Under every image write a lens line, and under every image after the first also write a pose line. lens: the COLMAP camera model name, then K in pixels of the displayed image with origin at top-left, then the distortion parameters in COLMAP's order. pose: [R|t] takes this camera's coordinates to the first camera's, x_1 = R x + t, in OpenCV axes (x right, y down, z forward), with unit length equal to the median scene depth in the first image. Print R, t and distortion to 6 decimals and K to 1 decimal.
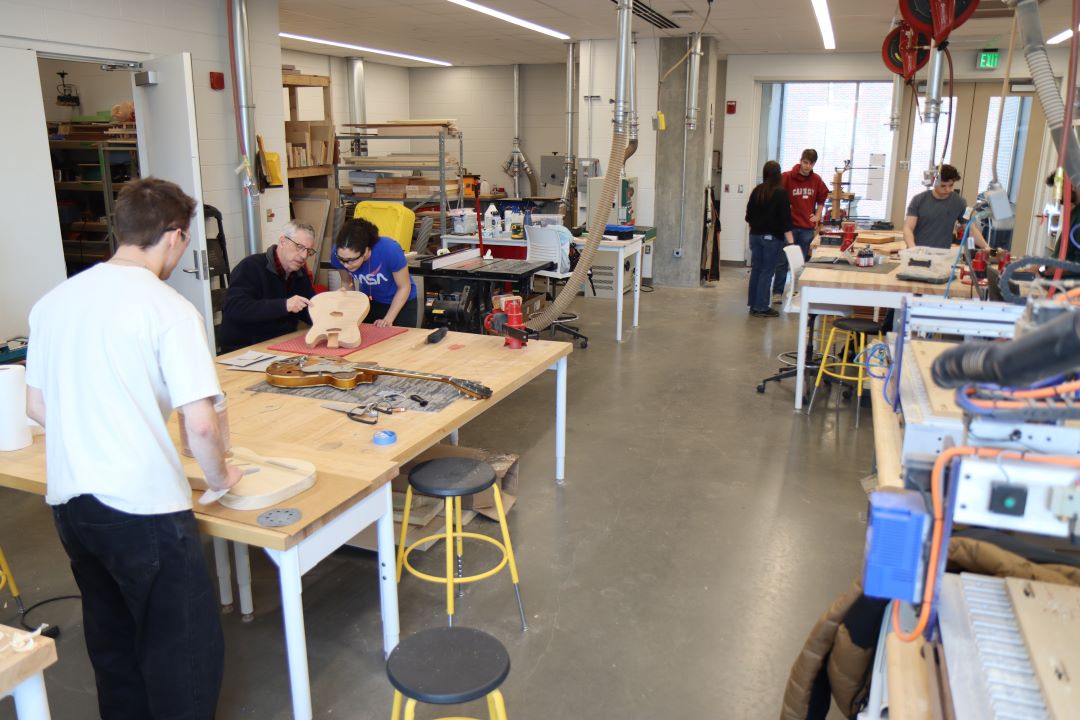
lens RADIAL K [[854.9, 0, 533.4], [0, 854.9, 357.5], [0, 0, 1]] dist [-0.101894, 0.111307]
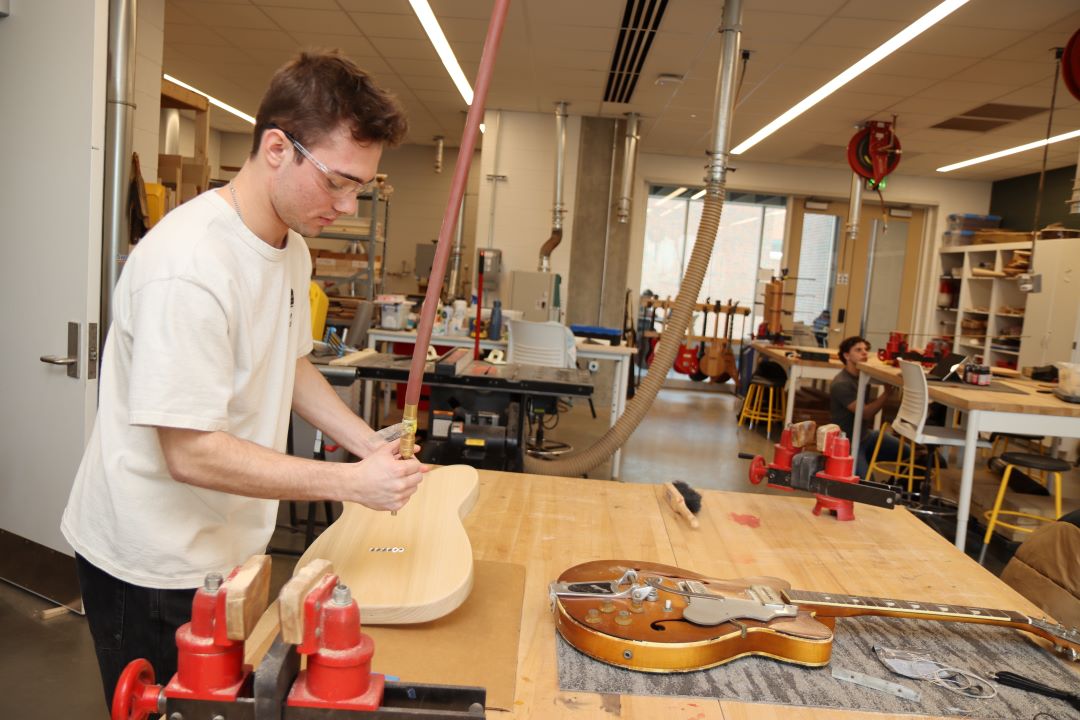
lens RADIAL K [[854.9, 0, 533.4], [0, 854.9, 357.5], [0, 0, 1]] dist [-0.101894, 0.111307]
pose [[0.944899, 0.035831, 0.325396, -0.244385], [0.009109, 0.990729, -0.135544, -0.026415], [-0.327236, 0.131039, 0.935813, 0.342399]]
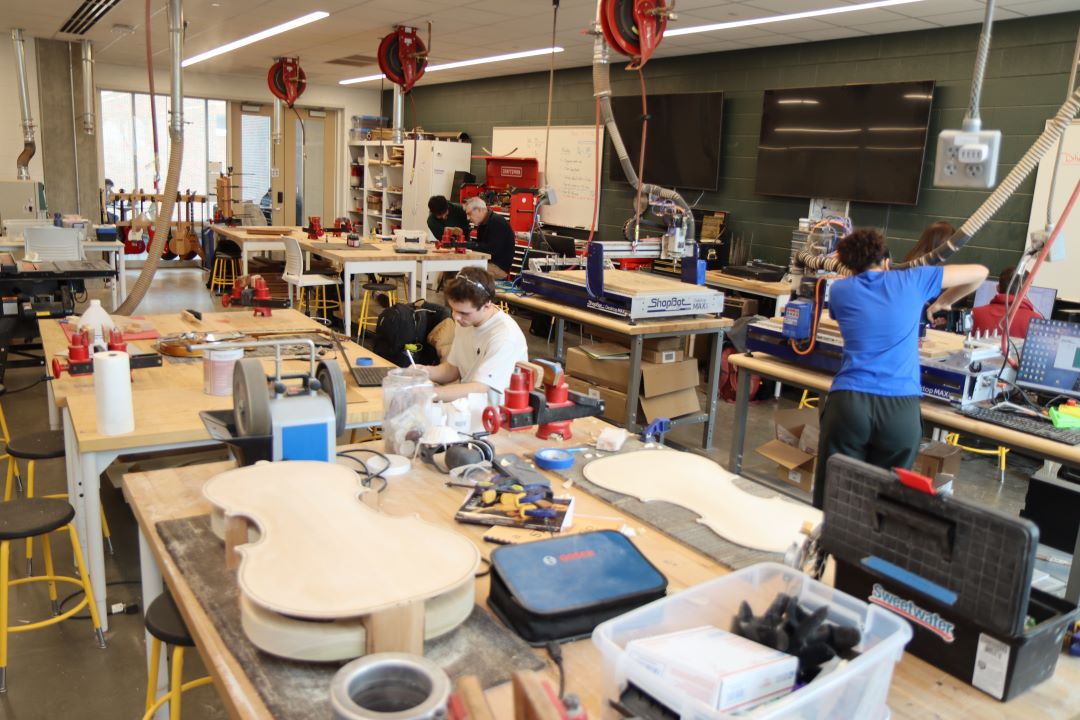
lens RADIAL K [[854.9, 0, 533.4], [0, 854.9, 357.5], [0, 0, 1]] dist [-0.101894, 0.111307]
pose [[0.583922, -0.146006, 0.798572, -0.492336], [0.152033, 0.985957, 0.069098, 0.013872], [-0.797447, 0.081061, 0.597920, -0.022371]]
